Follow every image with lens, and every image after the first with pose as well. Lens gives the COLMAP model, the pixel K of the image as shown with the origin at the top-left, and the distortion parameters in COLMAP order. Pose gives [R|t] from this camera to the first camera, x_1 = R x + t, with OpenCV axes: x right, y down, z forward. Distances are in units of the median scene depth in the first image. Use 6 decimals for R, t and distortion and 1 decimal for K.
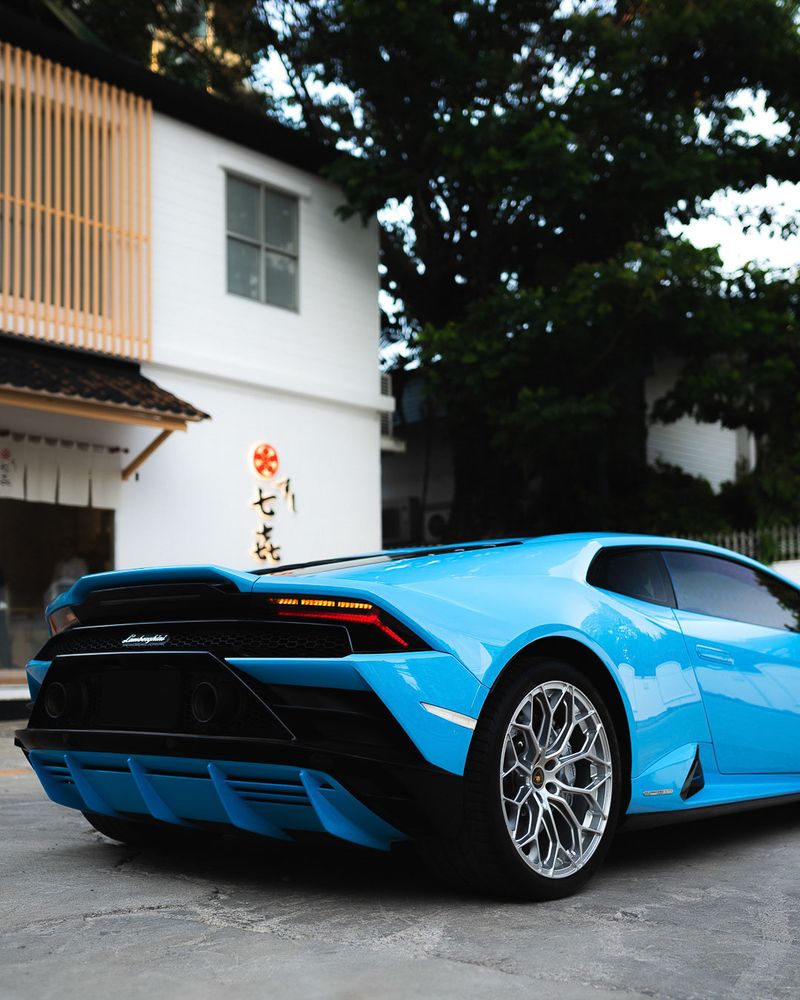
lens RADIAL K [[1233.2, 0, 401.9], [0, 1233.2, 541.4], [0, 0, 1]] dist [-0.018119, -0.058490]
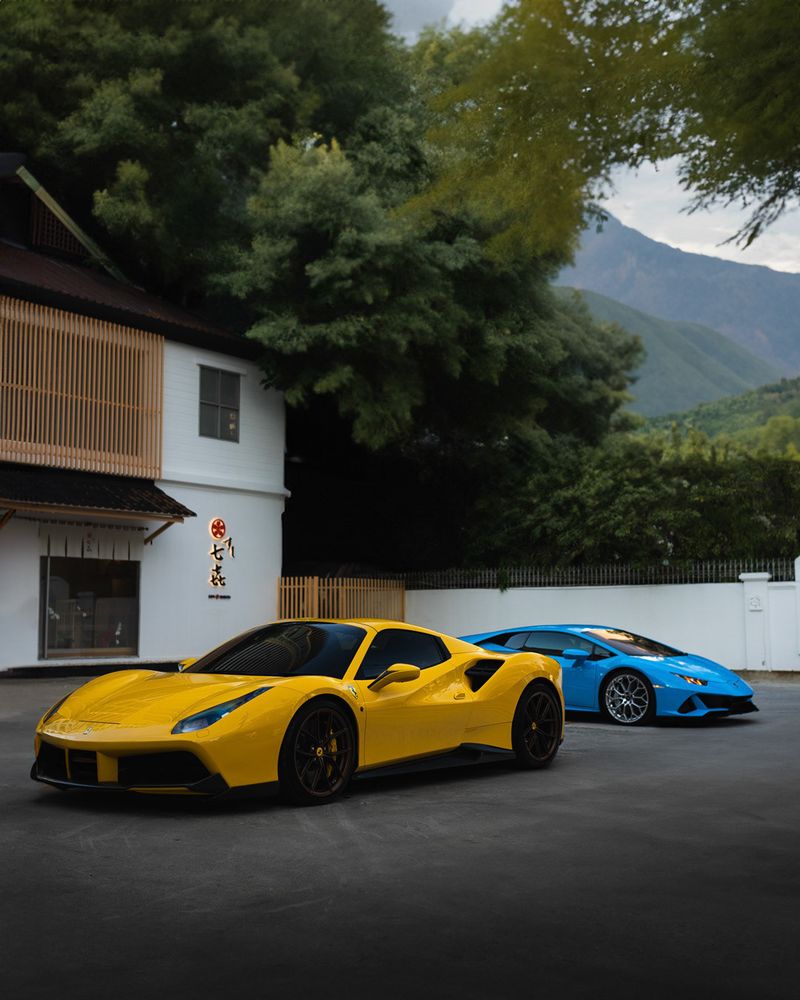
lens RADIAL K [[1161.0, 0, 398.6], [0, 1161.0, 458.3], [0, 0, 1]] dist [0.001764, 0.002902]
pose [[0.994626, 0.026267, 0.100150, -0.022726], [-0.021838, 0.998746, -0.045061, -0.097614], [-0.101208, 0.042632, 0.993951, -0.693530]]
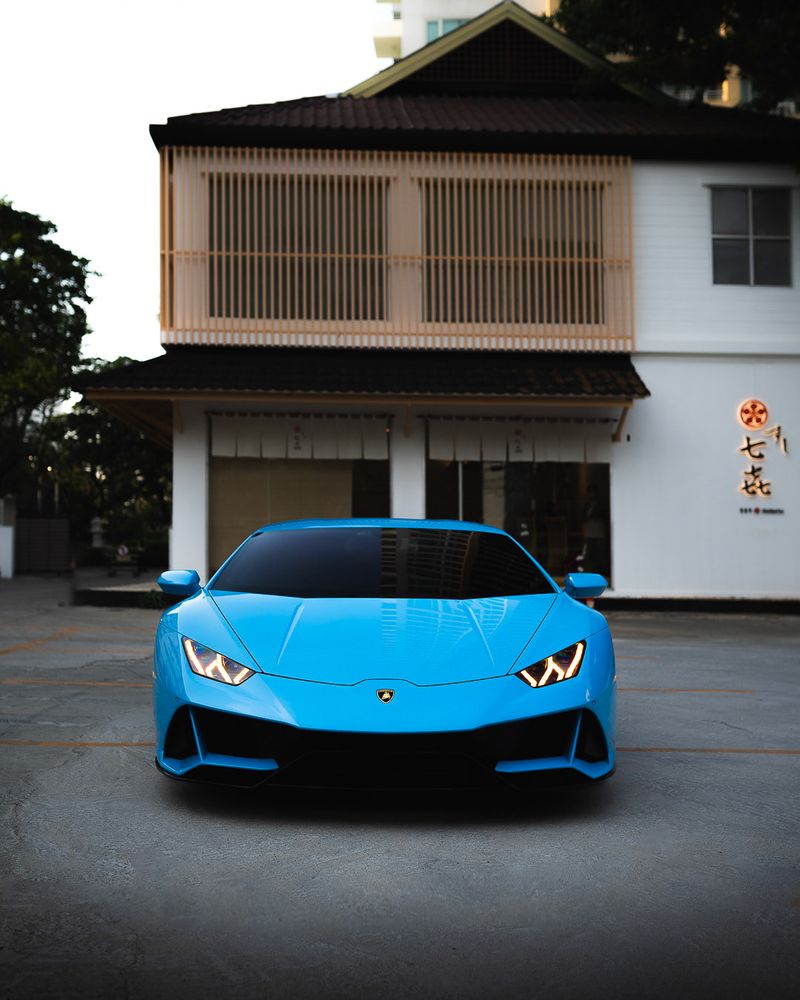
lens RADIAL K [[1161.0, 0, 398.6], [0, 1161.0, 458.3], [0, 0, 1]] dist [0.001764, 0.002902]
pose [[0.695508, -0.032207, -0.717796, 0.478891], [0.047194, 0.998885, 0.000908, -0.039086], [0.716967, -0.034507, 0.696252, -0.068568]]
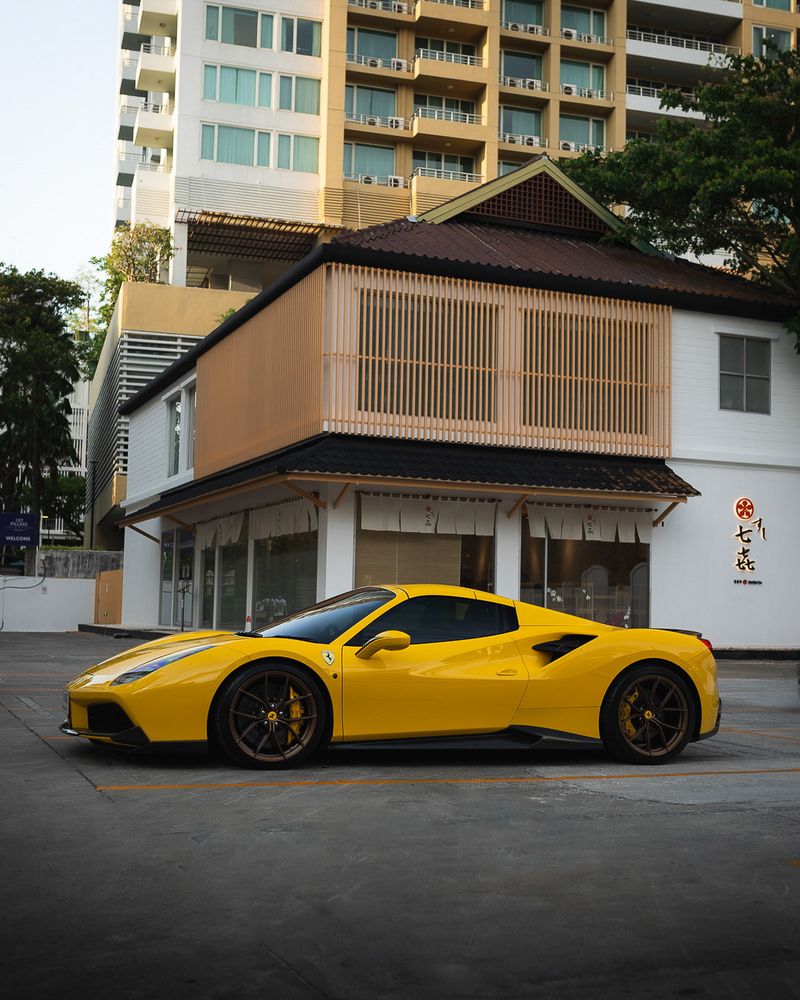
lens RADIAL K [[1192.1, 0, 458.9], [0, 1192.1, 545.2], [0, 0, 1]] dist [-0.033965, -0.006985]
pose [[0.896293, 0.009278, -0.443364, 0.252897], [0.008706, 0.999220, 0.038510, -0.081883], [0.443376, -0.038376, 0.895514, -0.594241]]
